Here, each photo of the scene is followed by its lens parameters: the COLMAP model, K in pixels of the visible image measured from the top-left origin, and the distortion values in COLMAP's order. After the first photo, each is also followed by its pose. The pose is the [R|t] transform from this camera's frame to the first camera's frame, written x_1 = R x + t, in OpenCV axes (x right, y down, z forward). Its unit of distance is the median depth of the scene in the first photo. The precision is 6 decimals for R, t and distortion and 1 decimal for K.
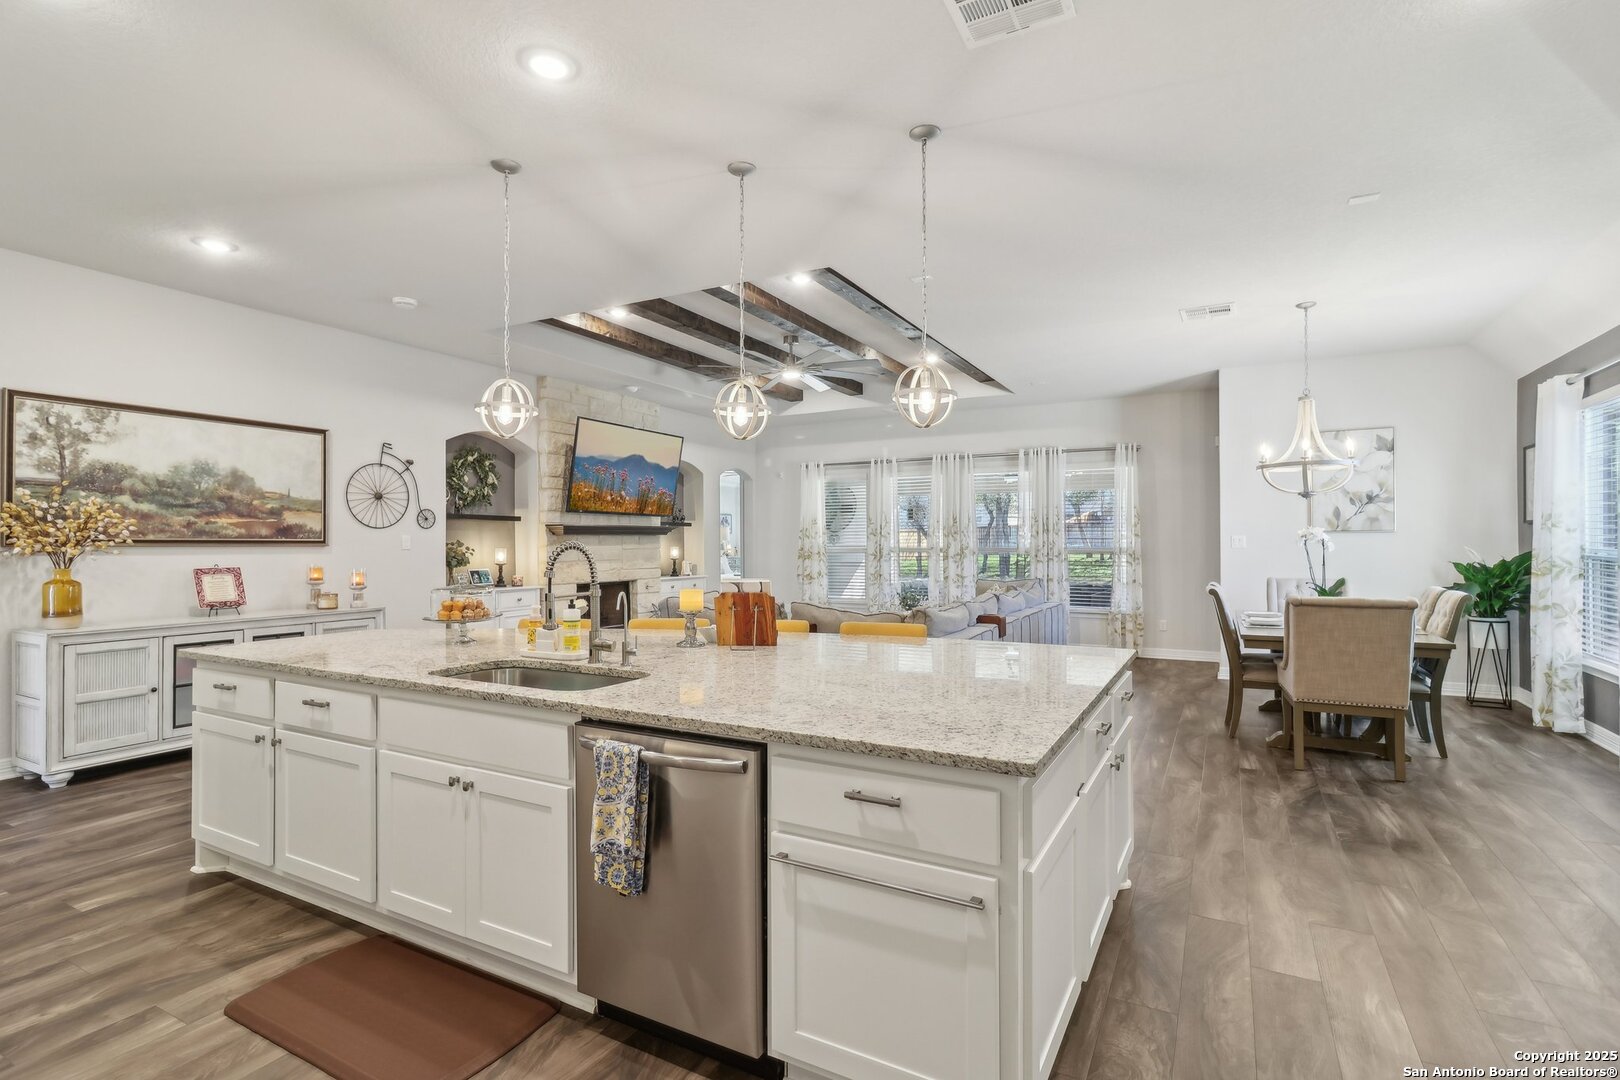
lens RADIAL K [[774.3, 0, 813.6], [0, 774.3, 548.1], [0, 0, 1]] dist [0.003501, 0.000190]
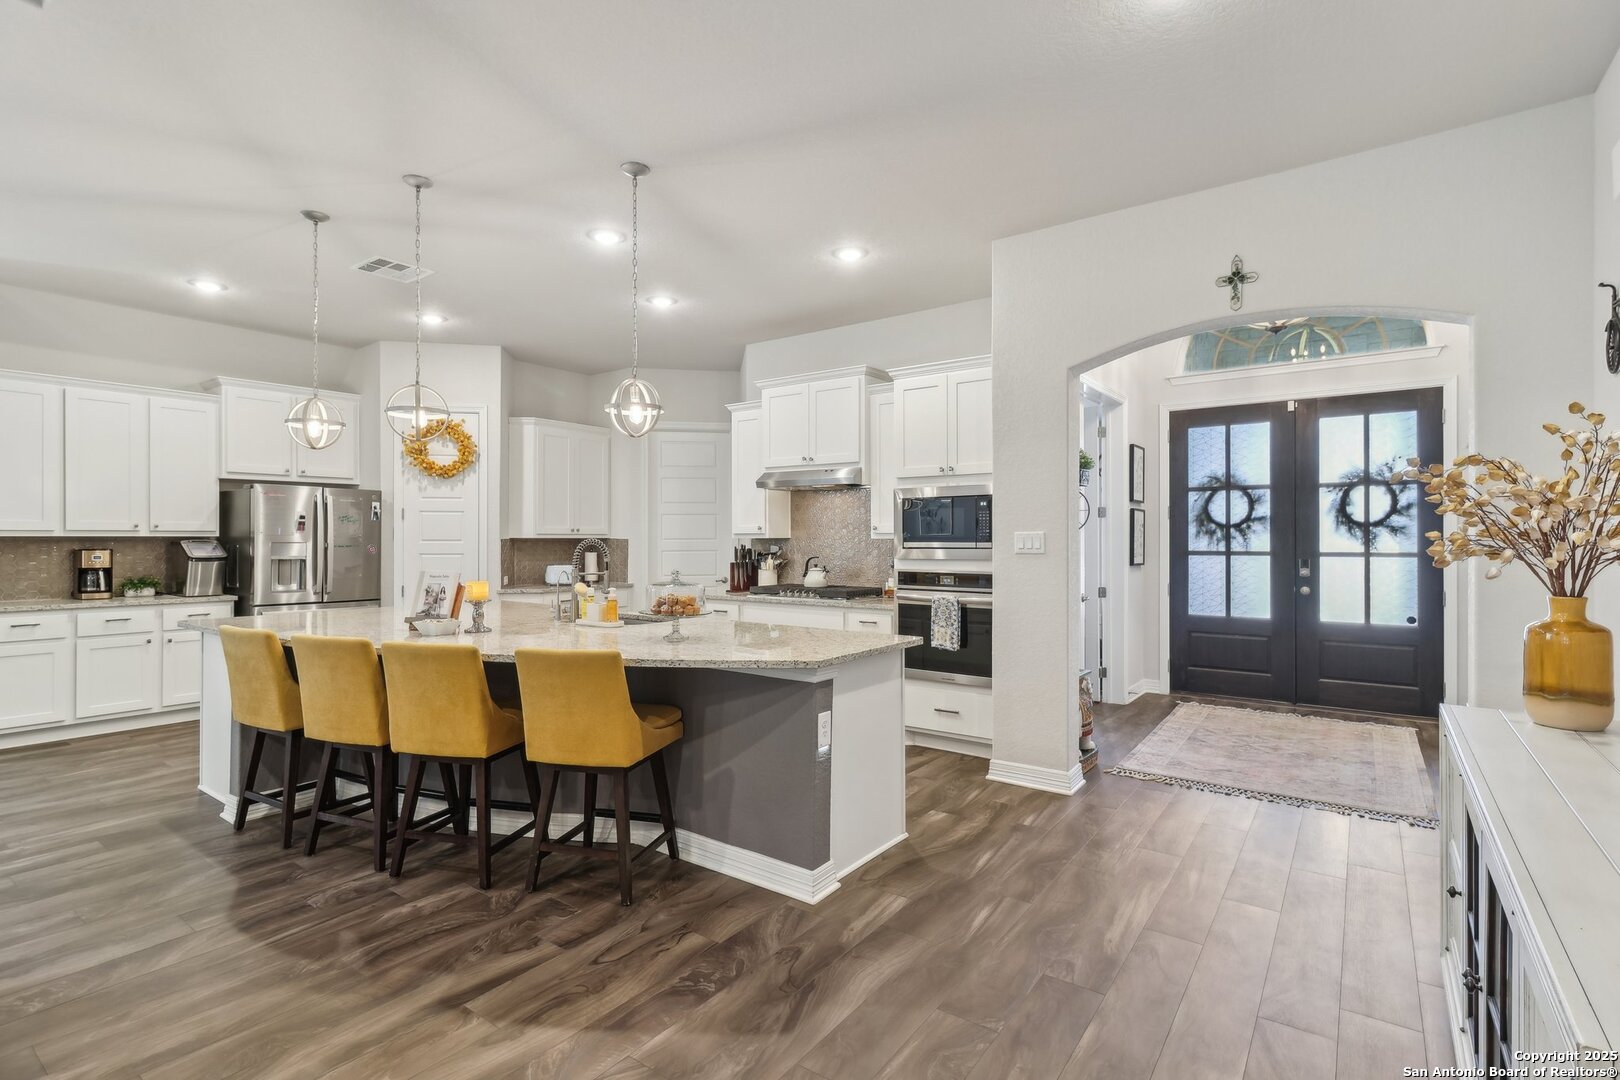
lens RADIAL K [[769.2, 0, 810.0], [0, 769.2, 540.0], [0, 0, 1]] dist [-0.000017, -0.000126]
pose [[-0.991266, -0.000233, 0.131879, -0.438343], [0.001065, 0.999952, 0.009770, -0.009106], [-0.131875, 0.009825, -0.991218, 1.140898]]
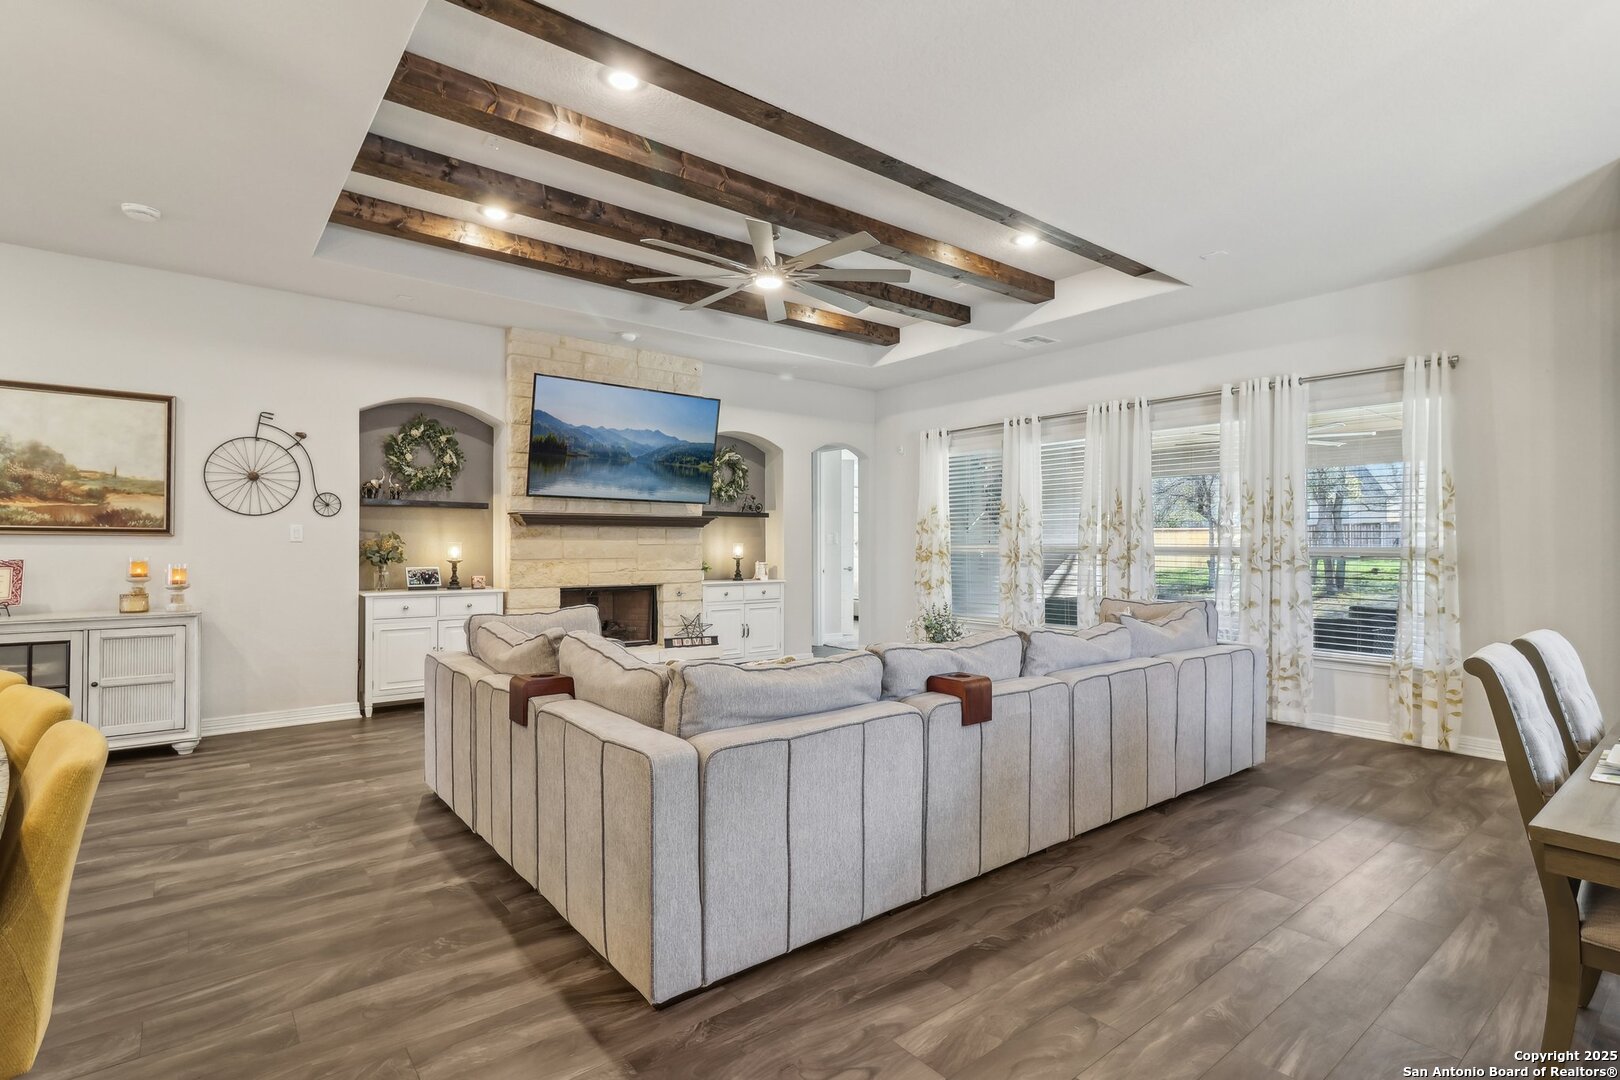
lens RADIAL K [[783.7, 0, 810.0], [0, 783.7, 540.0], [0, 0, 1]] dist [0.000292, -0.000643]
pose [[0.920956, 0.002577, -0.389658, 0.337526], [-0.007523, 0.999909, -0.011168, 0.005883], [0.389594, 0.013217, 0.920892, 0.503146]]
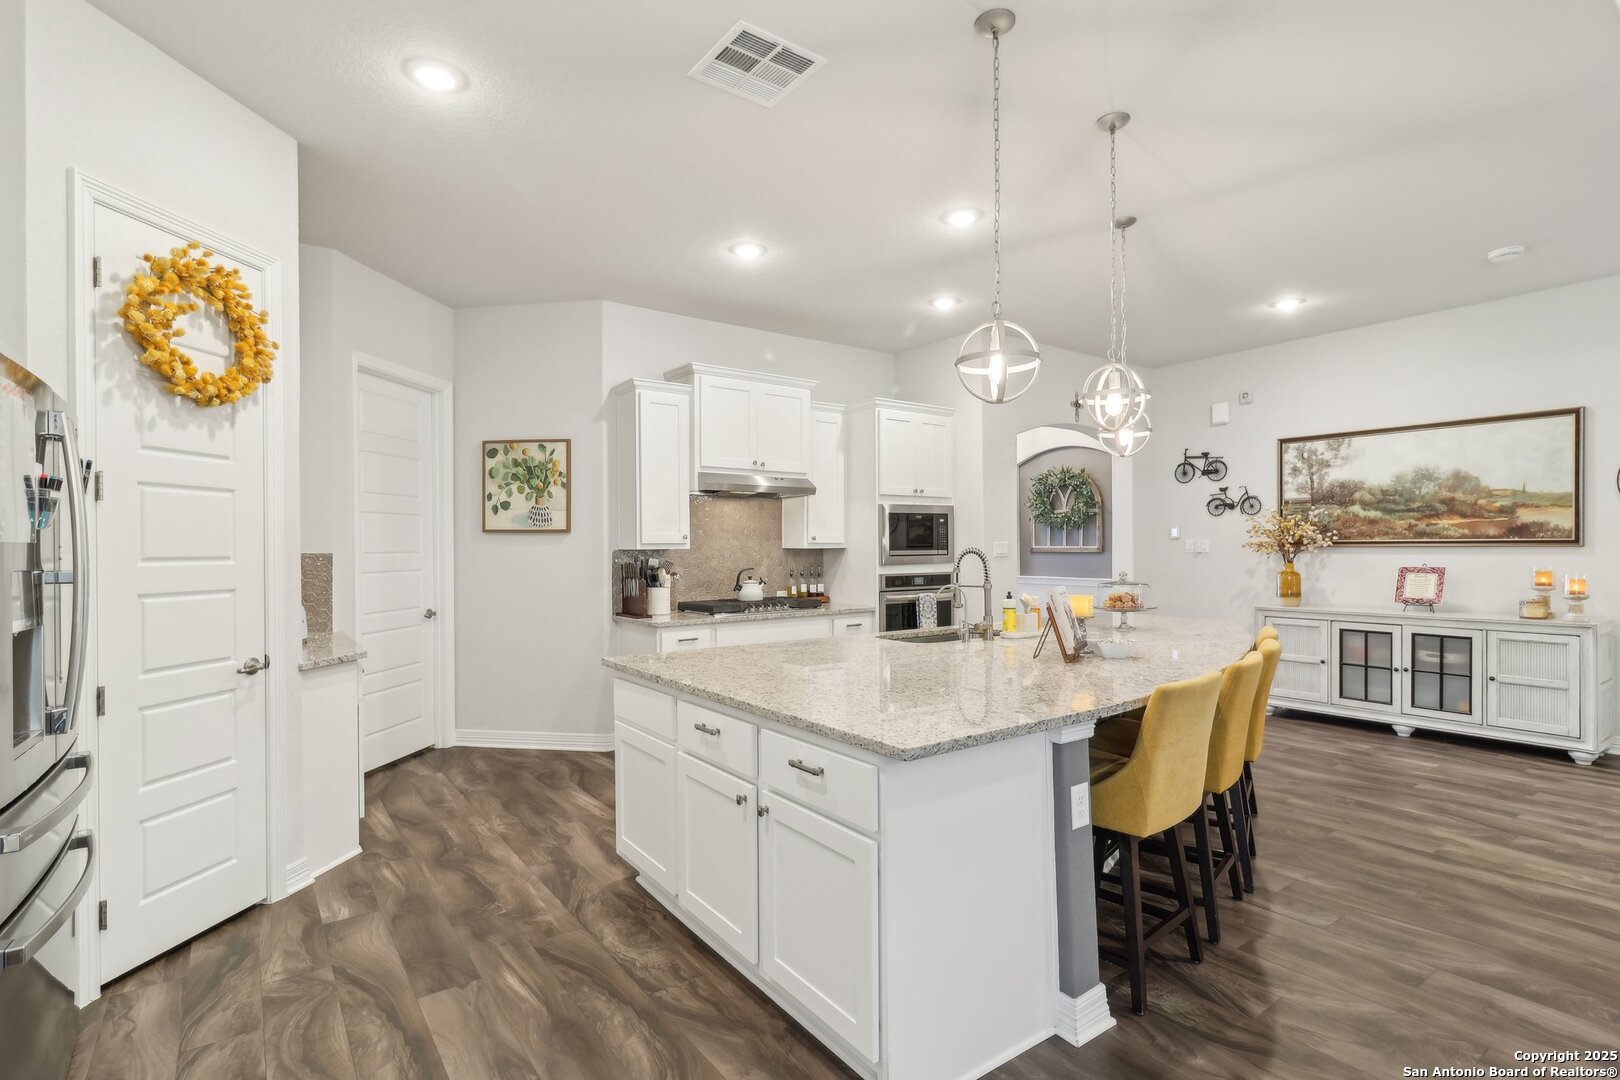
lens RADIAL K [[774.3, 0, 813.6], [0, 774.3, 548.1], [0, 0, 1]] dist [0.003501, 0.000190]
pose [[-0.427841, 0.004920, -0.903840, 0.493745], [0.001727, 0.999988, 0.004626, -0.006184], [0.903852, 0.000418, -0.427845, 0.623022]]
